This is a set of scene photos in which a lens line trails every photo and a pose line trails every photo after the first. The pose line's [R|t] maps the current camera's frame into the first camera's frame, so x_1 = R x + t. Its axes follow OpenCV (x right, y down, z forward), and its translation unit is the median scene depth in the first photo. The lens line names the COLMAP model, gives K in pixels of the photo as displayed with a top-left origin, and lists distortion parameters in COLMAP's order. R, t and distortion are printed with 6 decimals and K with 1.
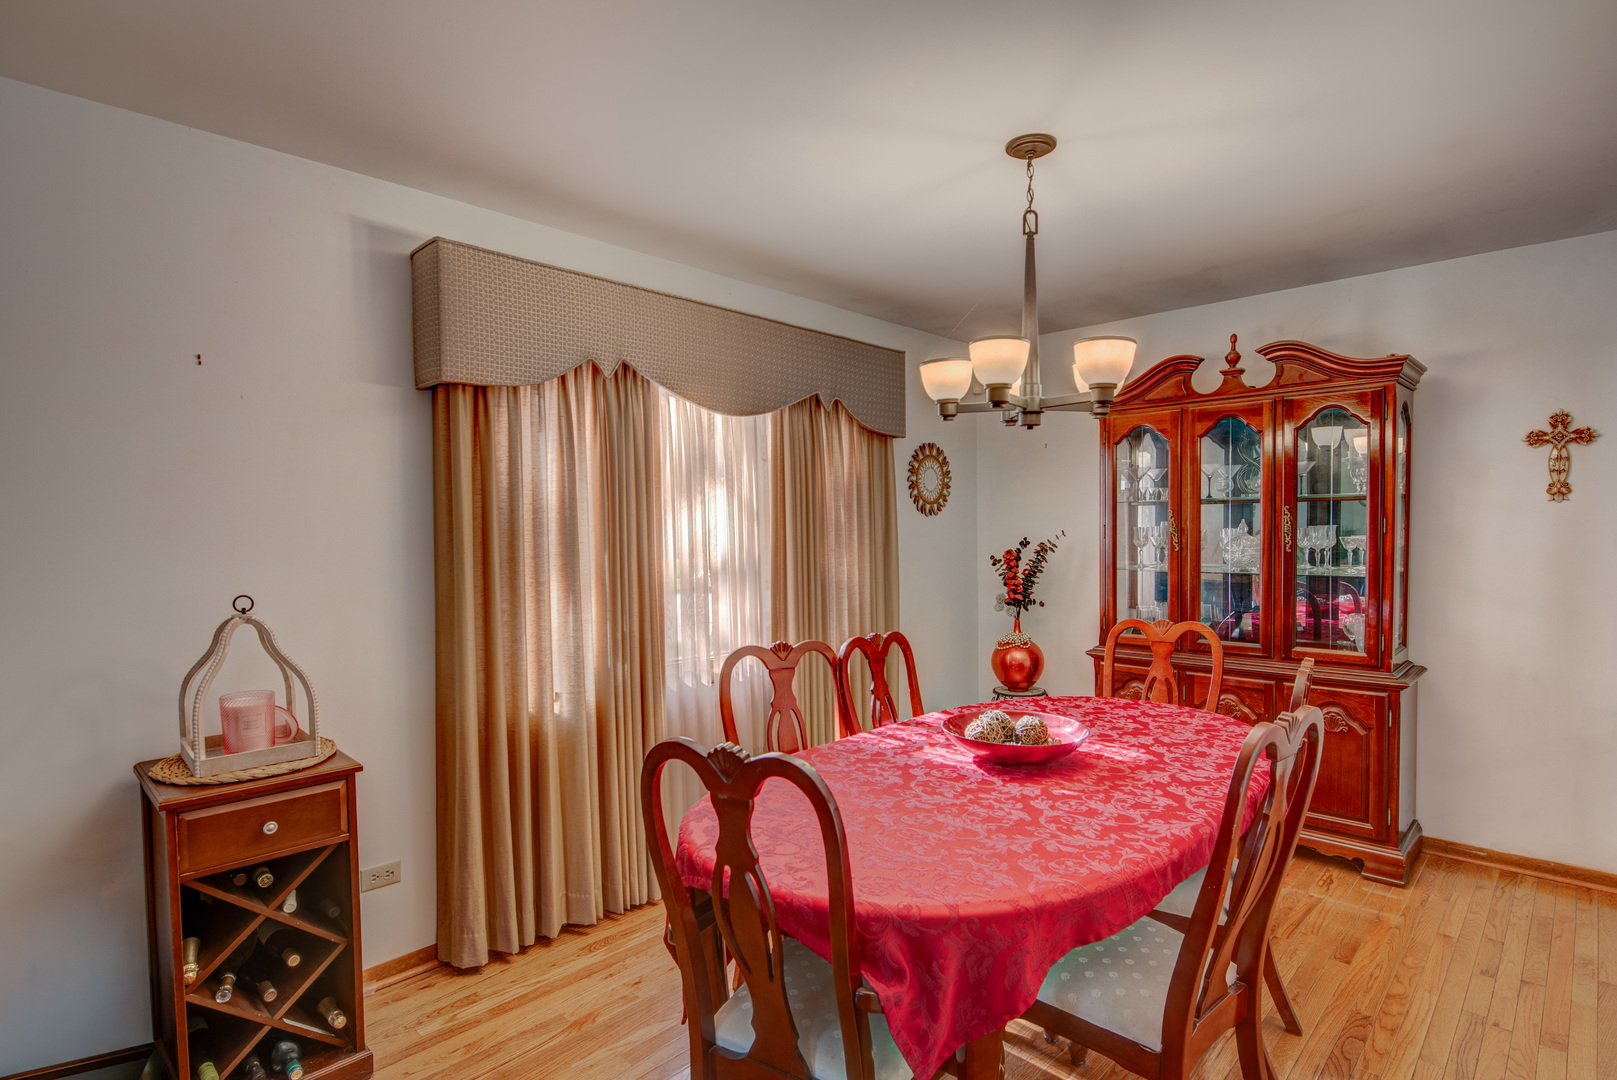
lens RADIAL K [[829.3, 0, 809.6], [0, 829.3, 546.2], [0, 0, 1]] dist [0.014233, -0.000049]
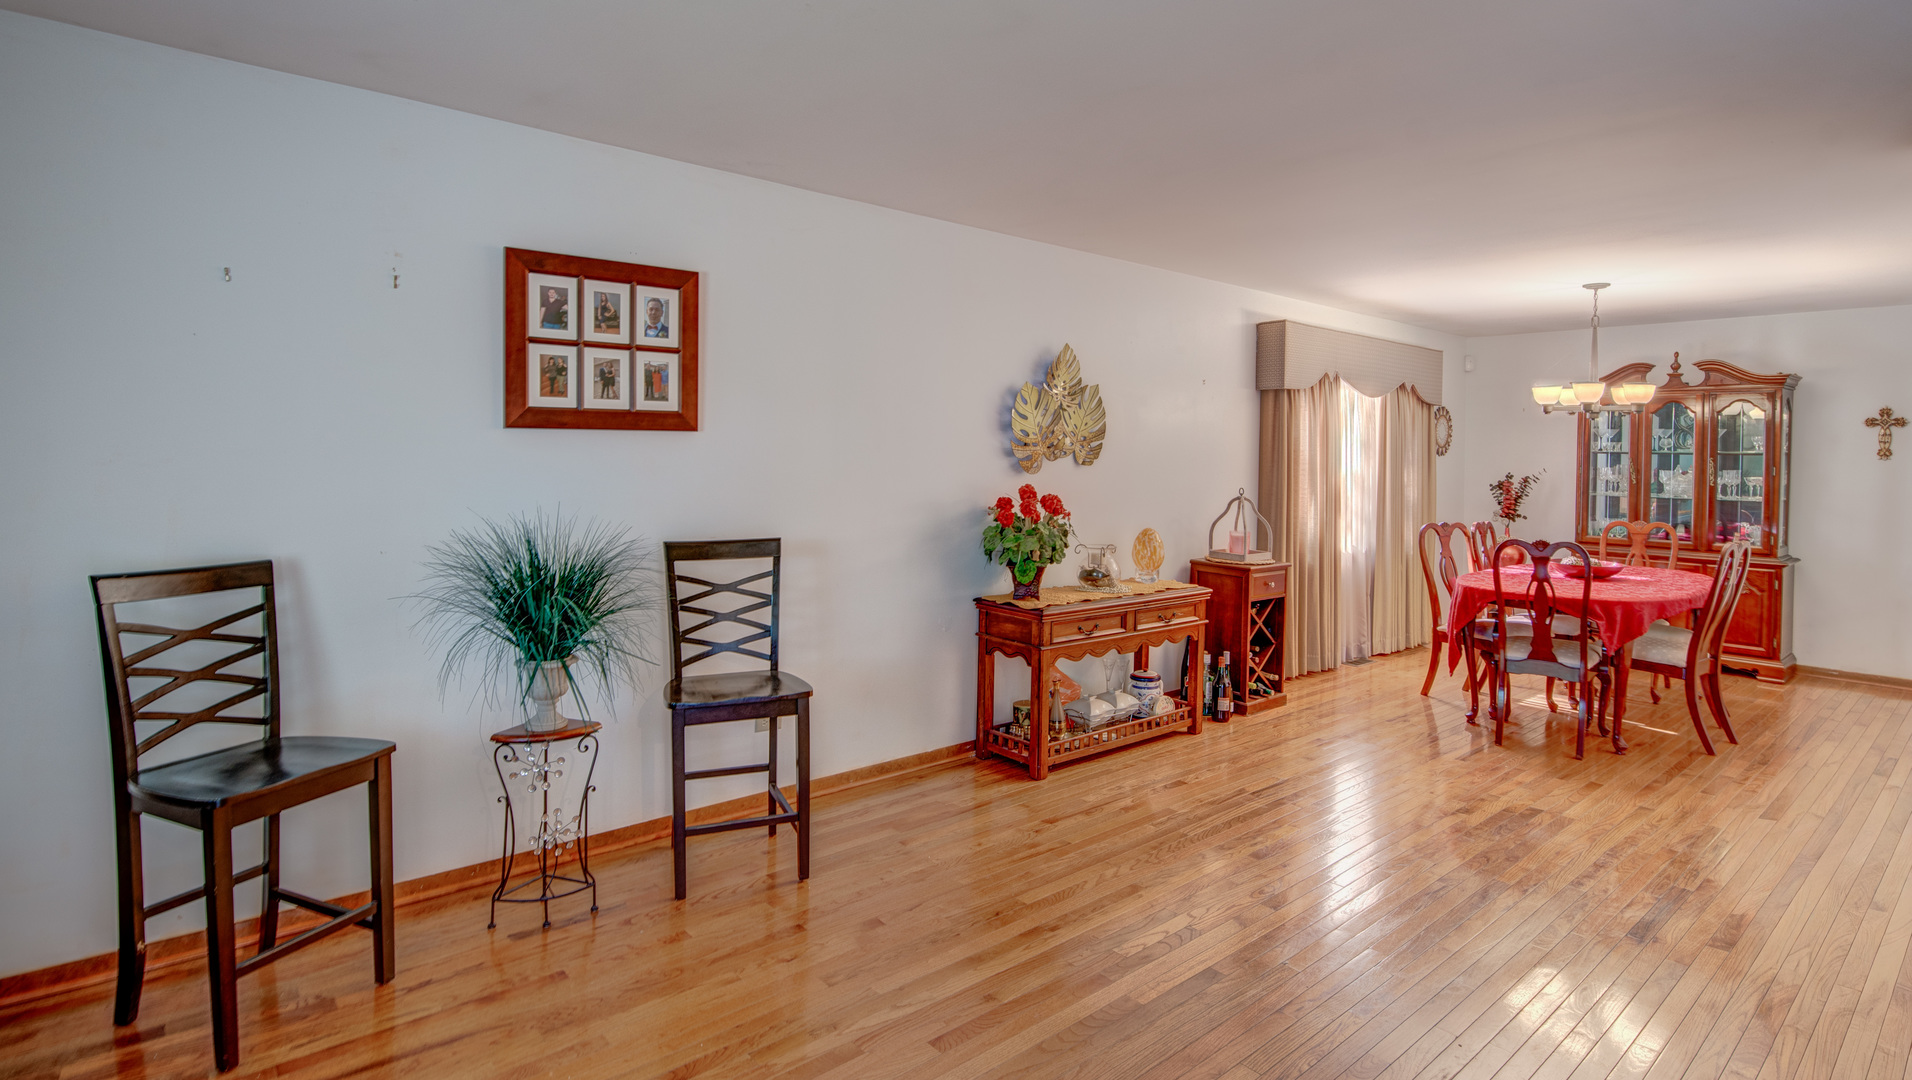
lens RADIAL K [[983.2, 0, 972.8], [0, 983.2, 451.1], [0, 0, 1]] dist [0.021064, -0.000713]
pose [[0.997157, 0.026995, -0.070345, -0.761311], [-0.028552, 0.999367, -0.021214, 0.022269], [0.069728, 0.023162, 0.997297, -1.087058]]
